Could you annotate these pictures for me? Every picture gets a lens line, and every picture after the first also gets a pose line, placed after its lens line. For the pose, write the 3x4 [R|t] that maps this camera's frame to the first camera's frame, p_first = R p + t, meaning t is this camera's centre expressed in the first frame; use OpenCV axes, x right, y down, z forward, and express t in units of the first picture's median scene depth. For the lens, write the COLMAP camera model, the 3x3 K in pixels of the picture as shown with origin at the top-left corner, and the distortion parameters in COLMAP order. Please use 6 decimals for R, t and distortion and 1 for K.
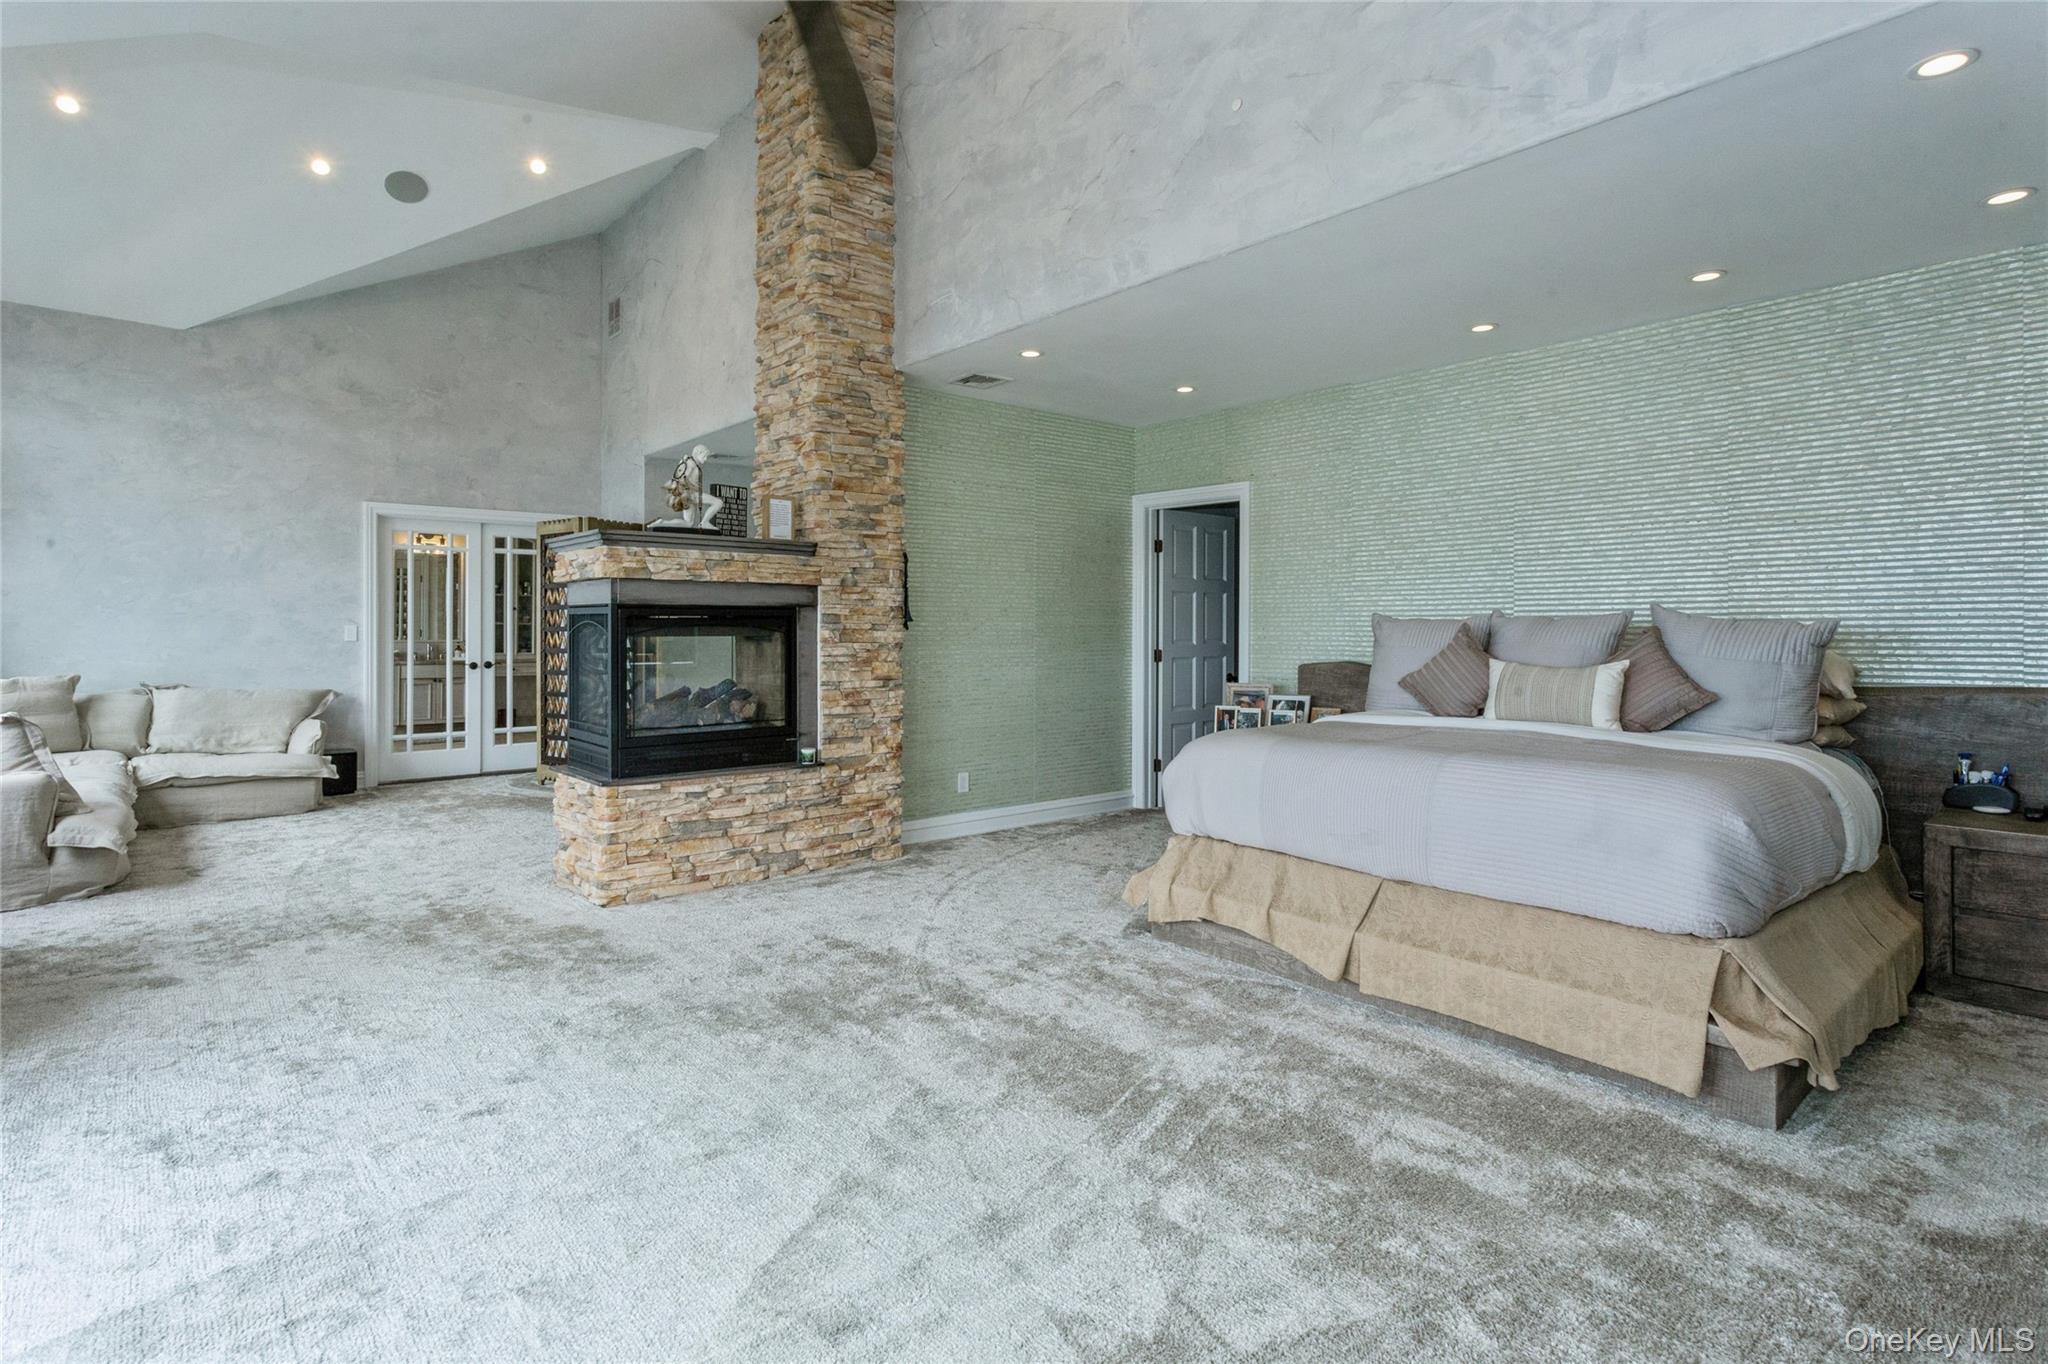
lens RADIAL K [[1006.7, 0, 1035.1], [0, 1006.7, 644.2], [0, 0, 1]] dist [0.002148, 0.000011]
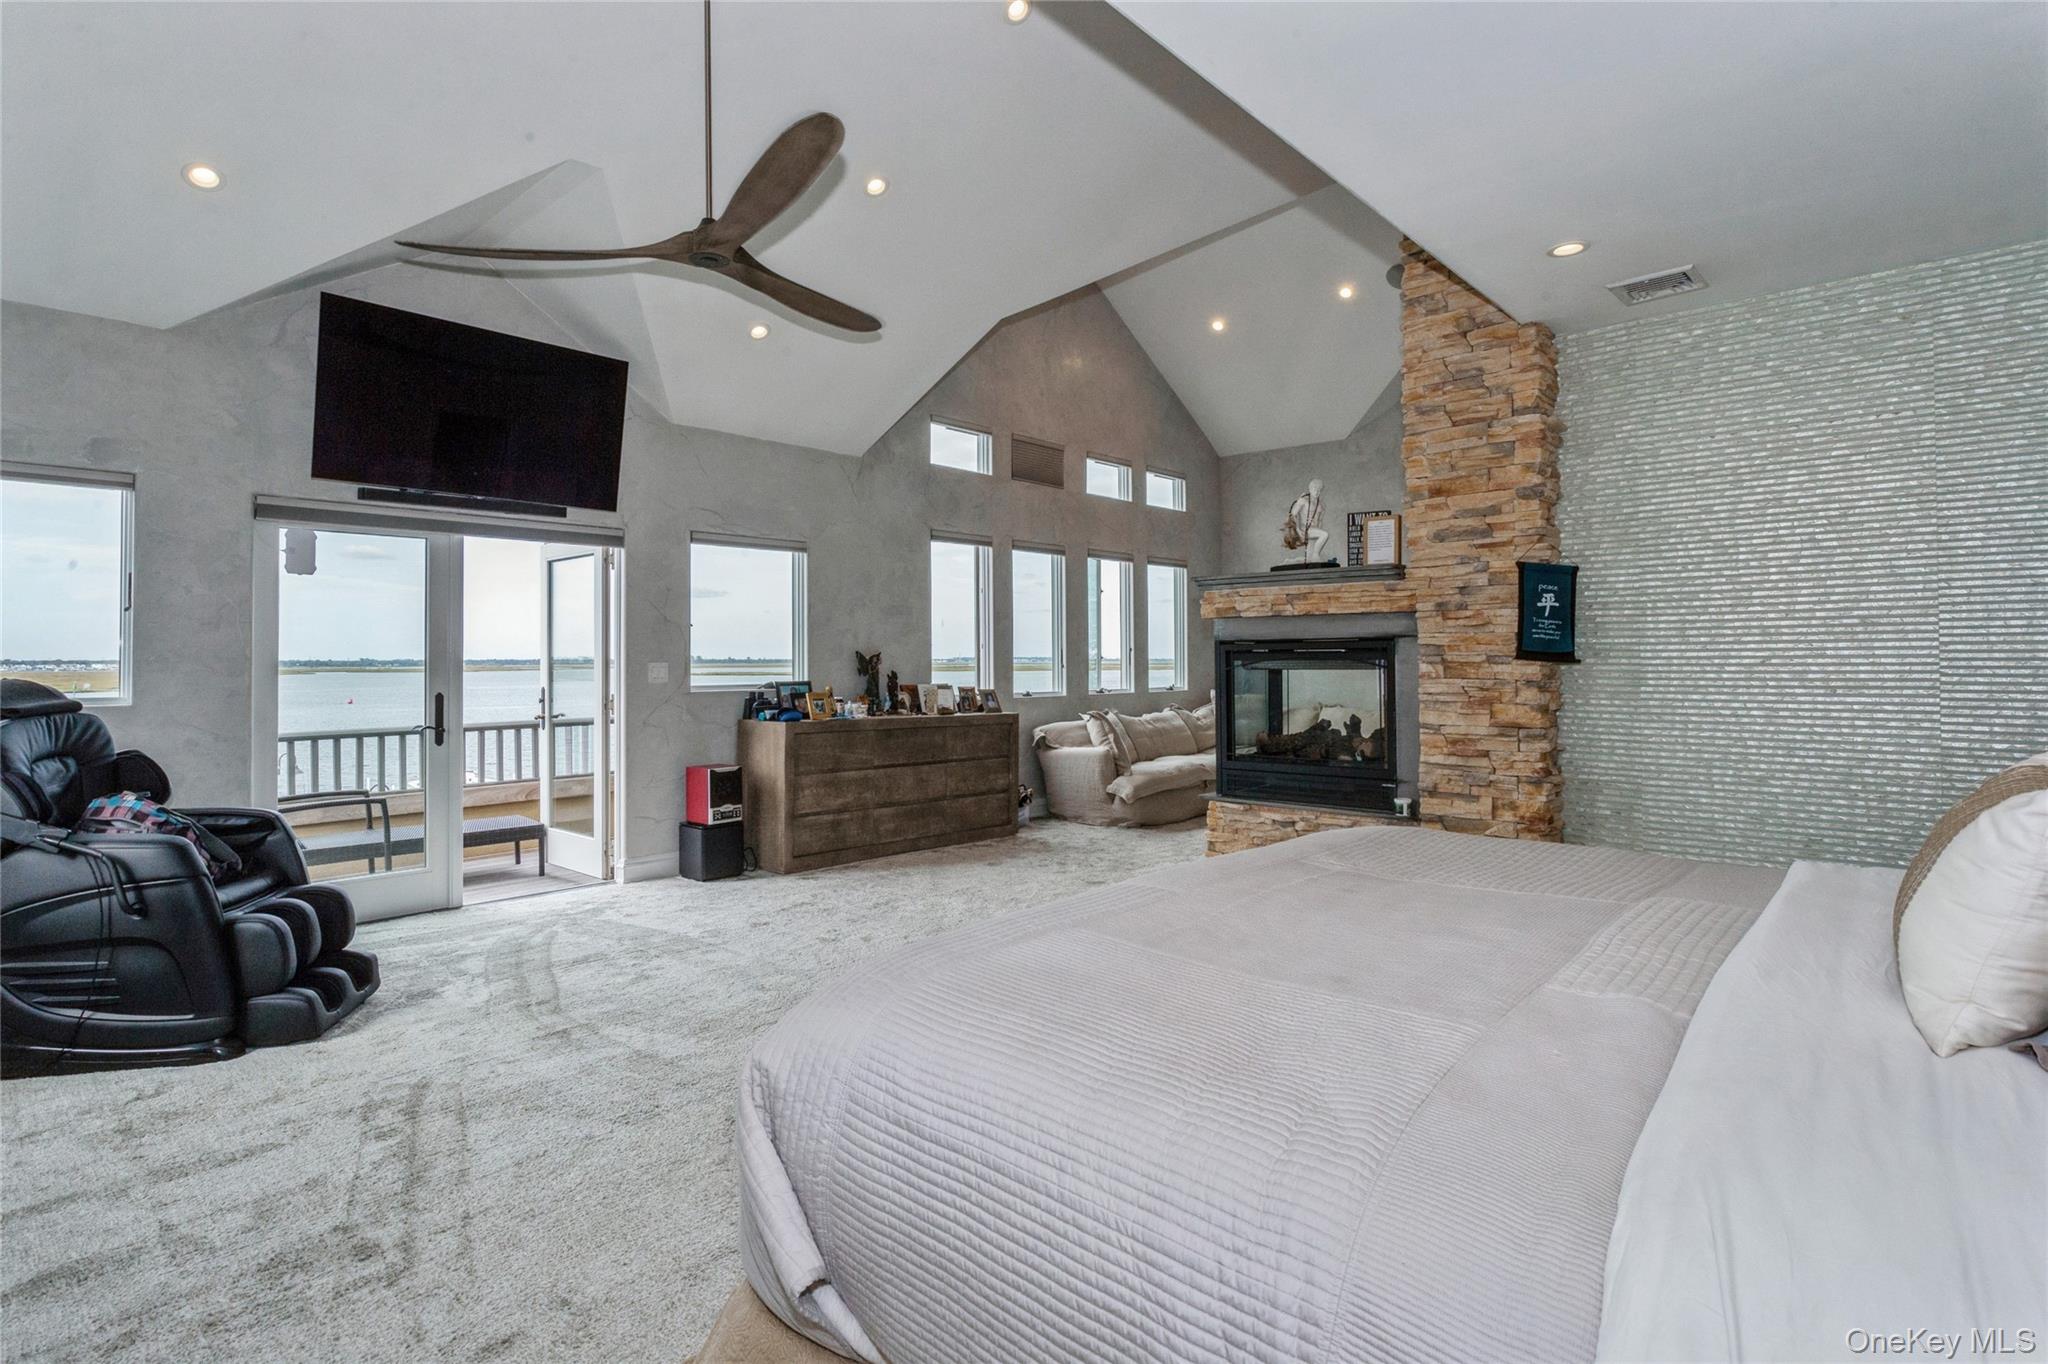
lens RADIAL K [[1091.1, 0, 1082.3], [0, 1091.1, 654.0], [0, 0, 1]] dist [-0.003592, -0.000004]
pose [[0.120242, -0.009936, -0.992695, 0.667525], [-0.011743, 0.999866, -0.011430, -0.007594], [0.992675, 0.013031, 0.120109, 0.591181]]
